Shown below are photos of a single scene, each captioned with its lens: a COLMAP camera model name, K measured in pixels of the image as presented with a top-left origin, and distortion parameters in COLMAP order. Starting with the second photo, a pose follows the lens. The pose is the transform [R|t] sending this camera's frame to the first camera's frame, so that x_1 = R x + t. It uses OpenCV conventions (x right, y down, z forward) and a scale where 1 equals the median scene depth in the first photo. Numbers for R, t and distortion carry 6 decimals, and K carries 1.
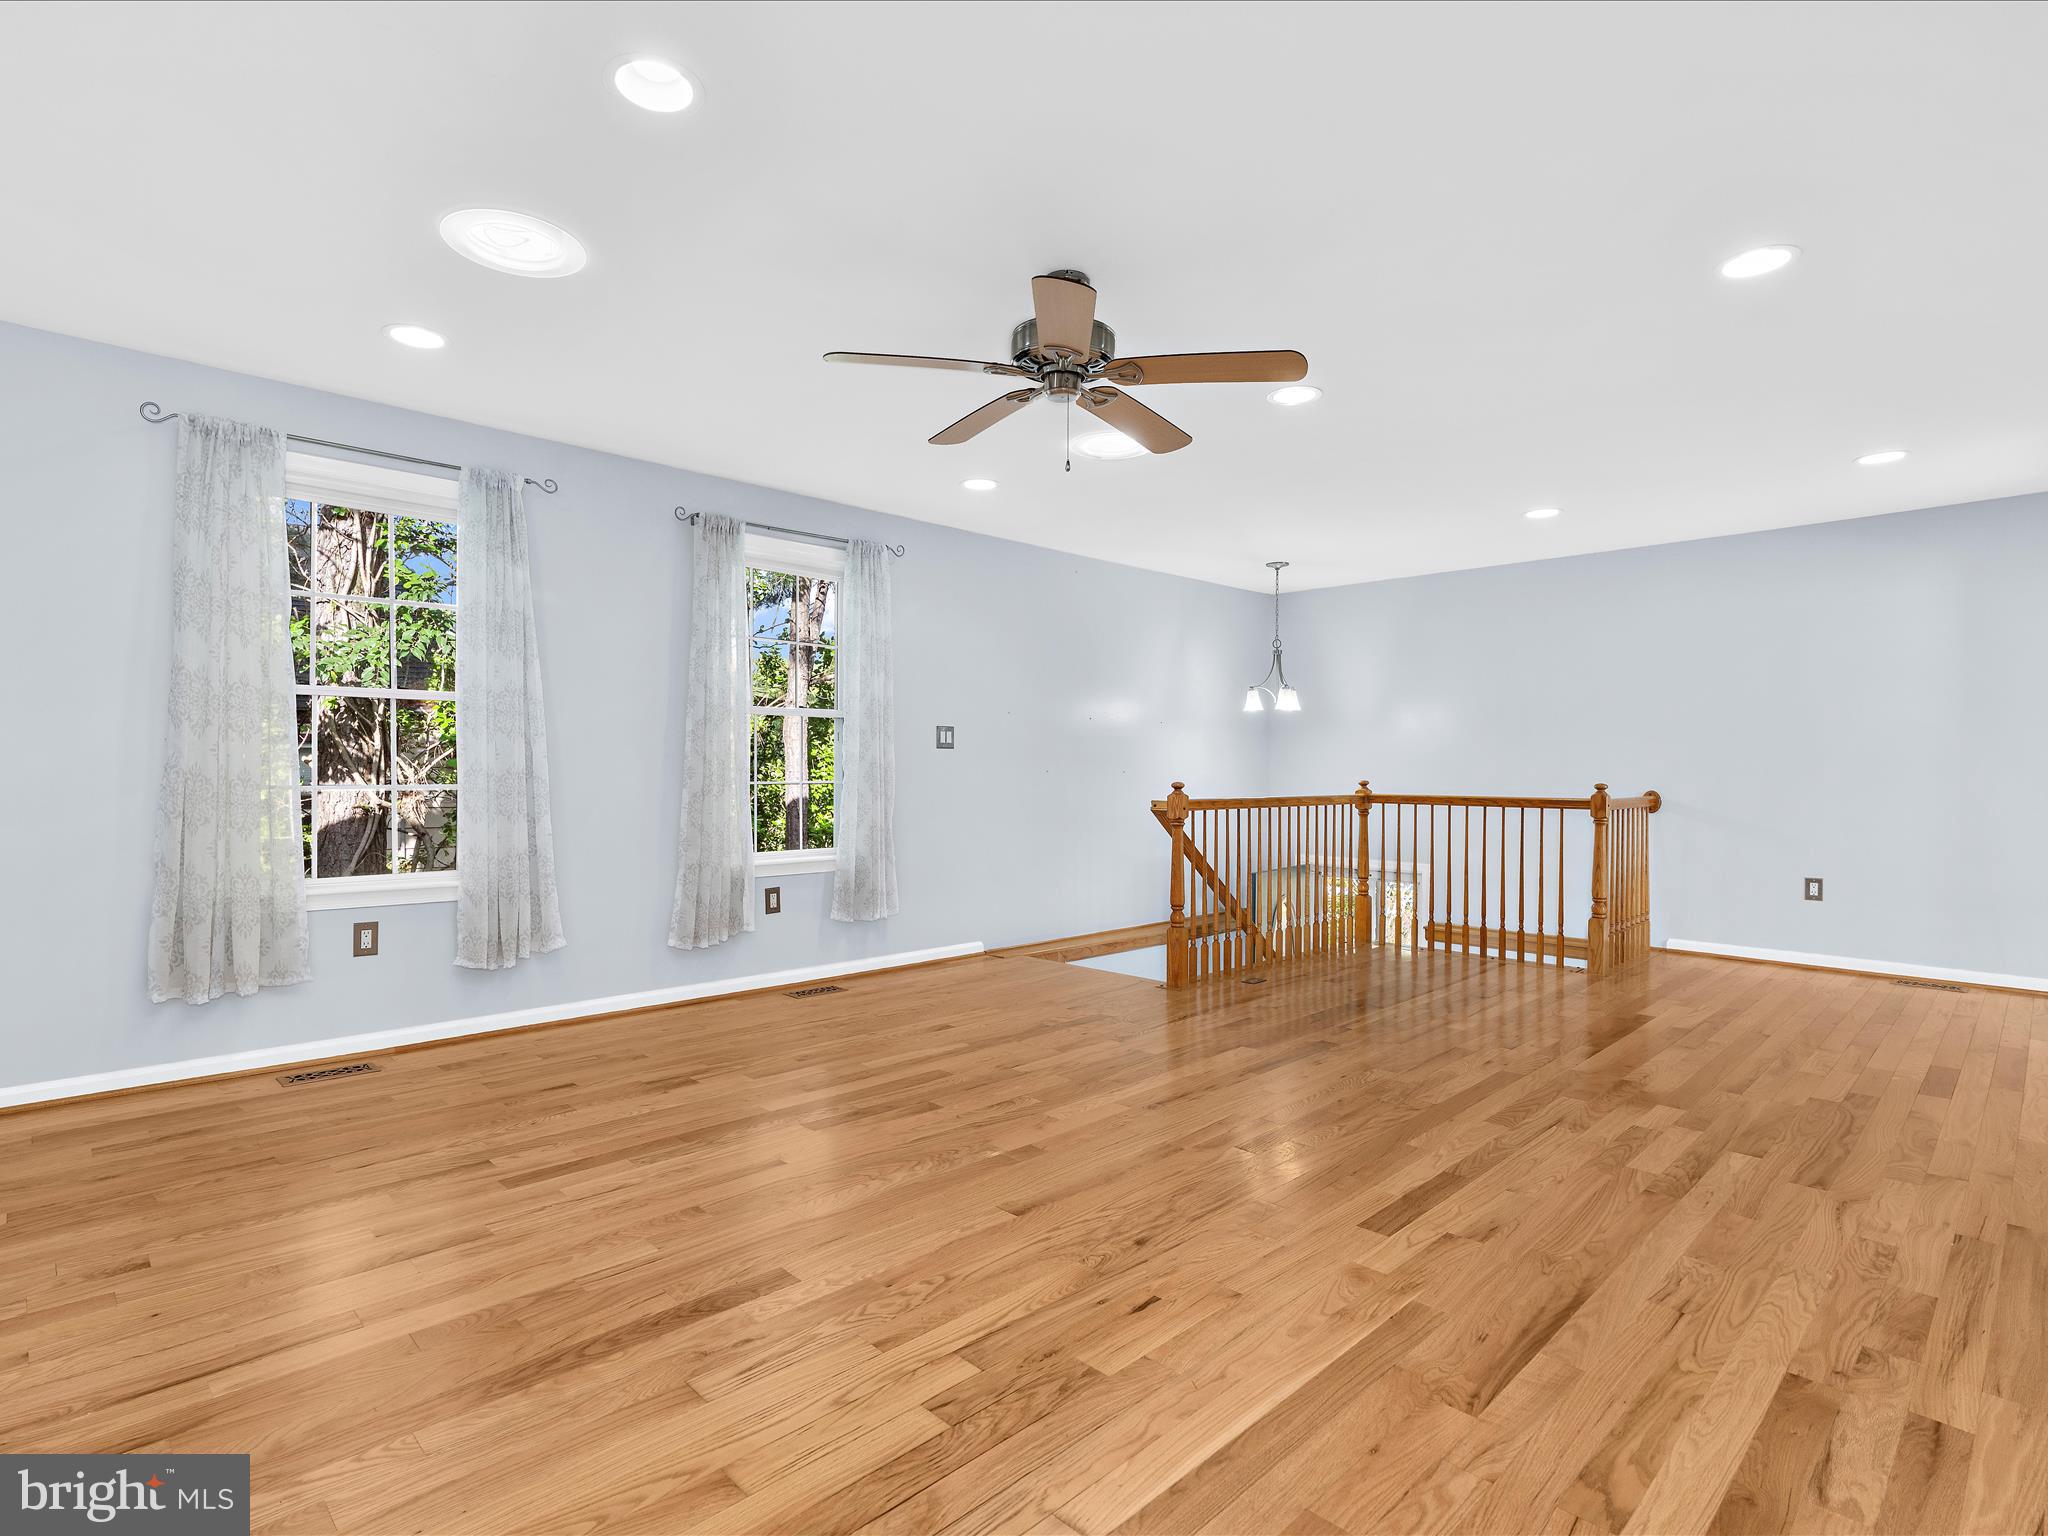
lens RADIAL K [[1038.5, 0, 1011.5], [0, 1038.5, 783.8], [0, 0, 1]] dist [-0.011987, 0.005526]
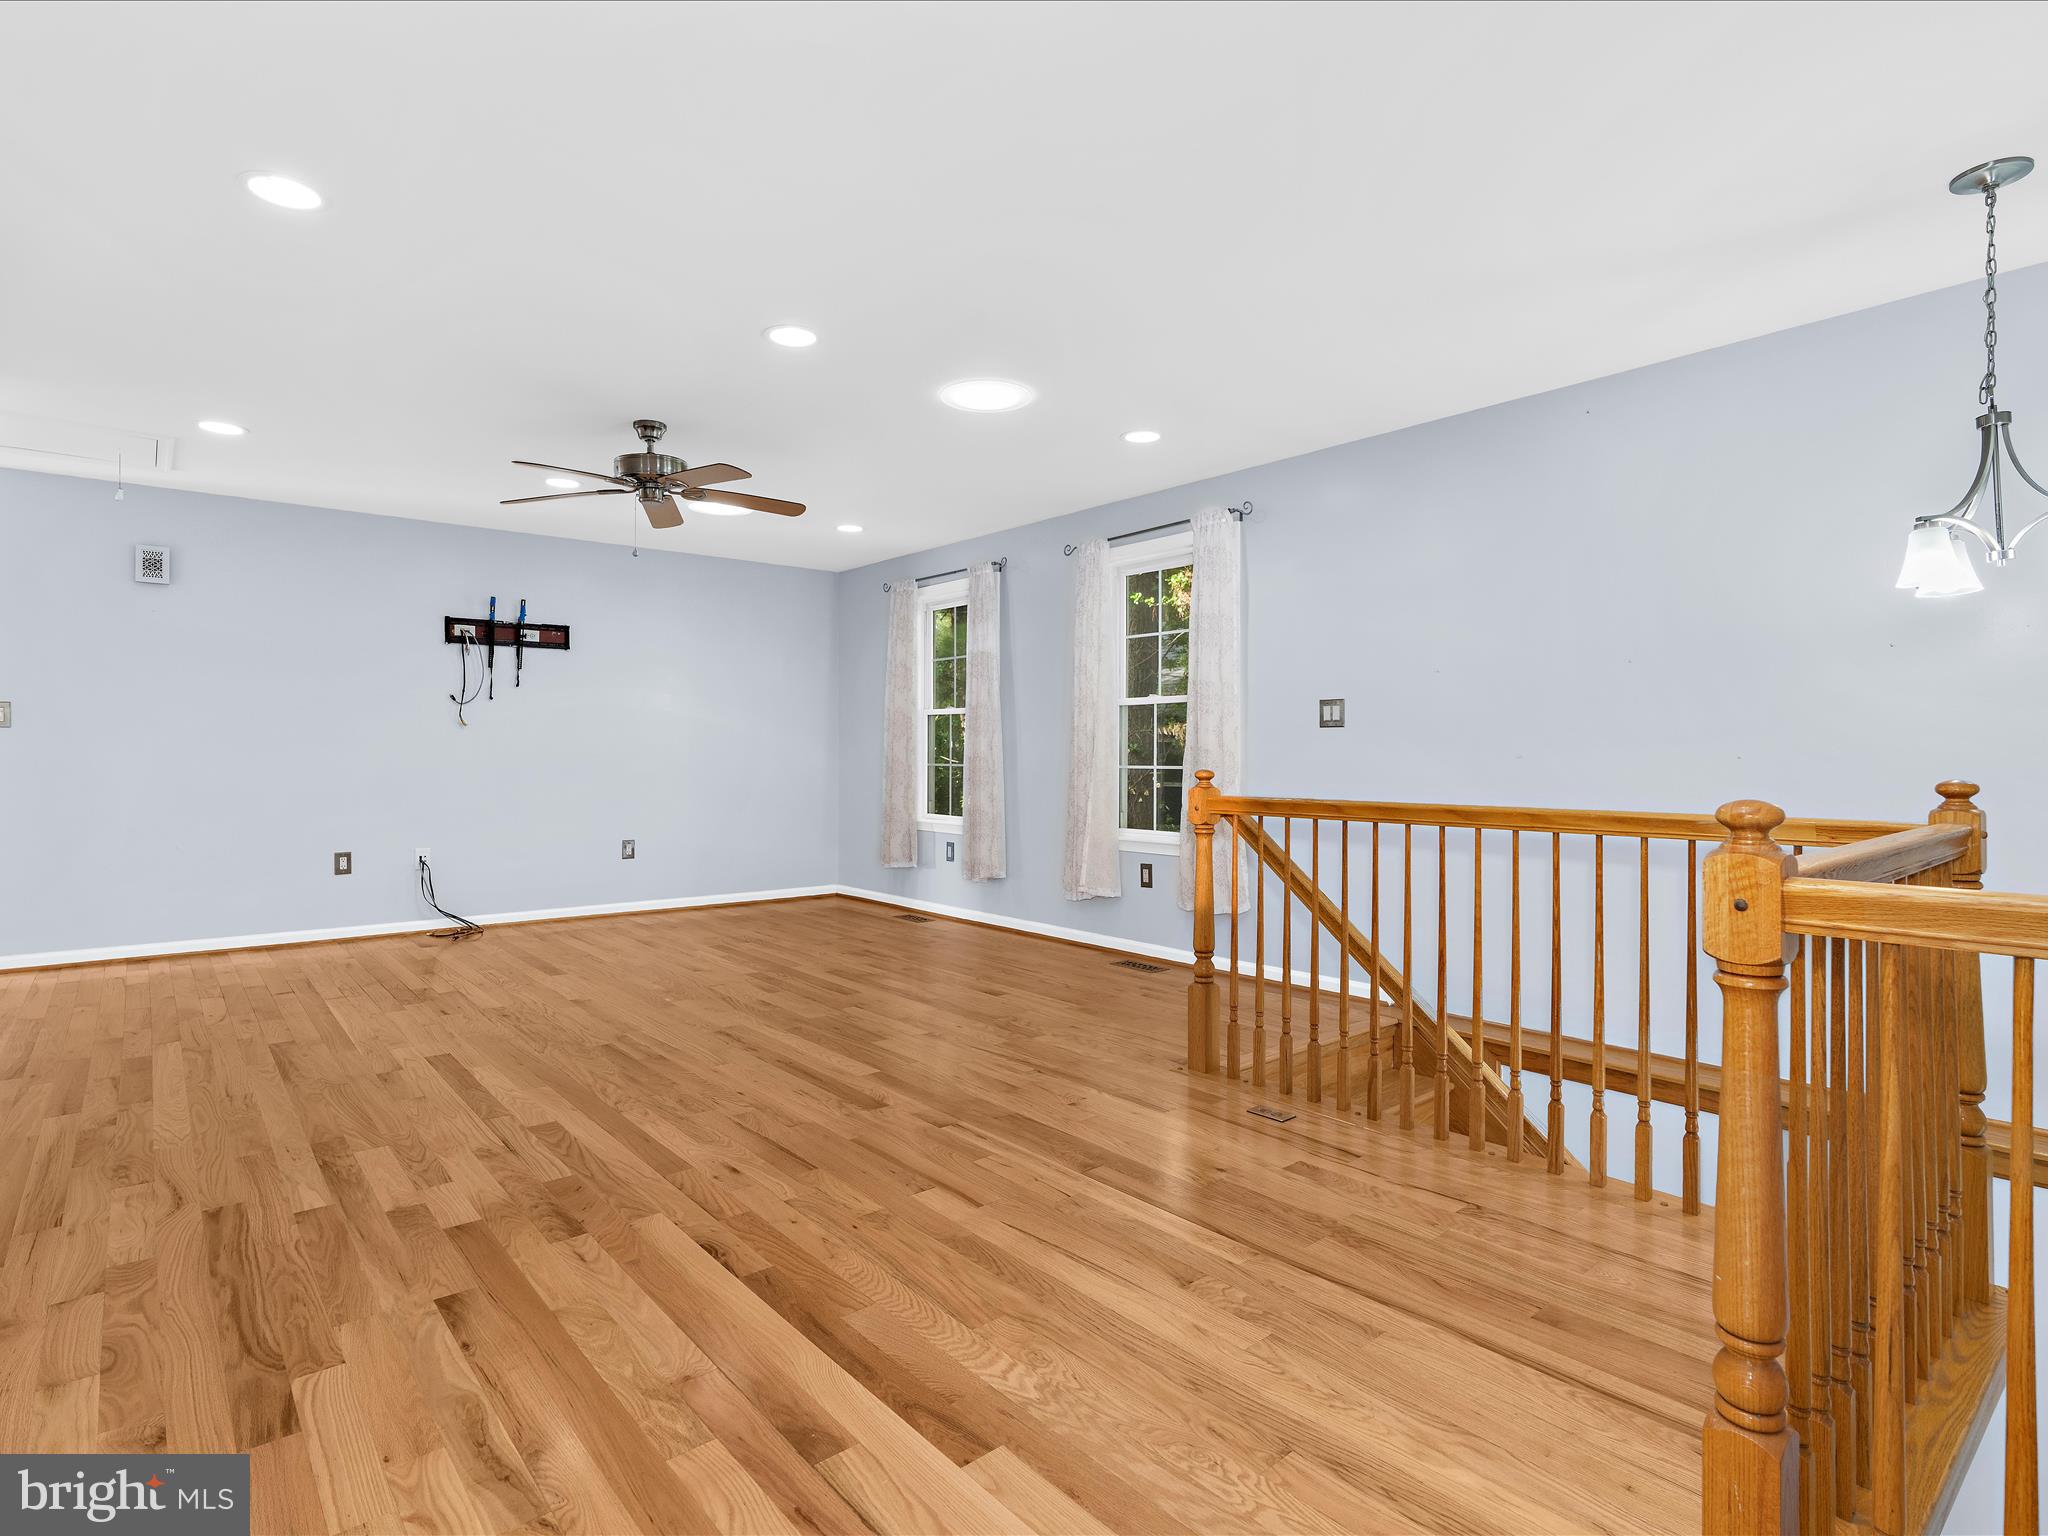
lens RADIAL K [[1067.7, 0, 1008.2], [0, 1067.7, 742.0], [0, 0, 1]] dist [0.000676, 0.000673]
pose [[-0.090206, -0.016399, -0.995788, 1.264959], [-0.013477, 0.999793, -0.015244, -0.010898], [0.995832, 0.012045, -0.090408, 1.353672]]
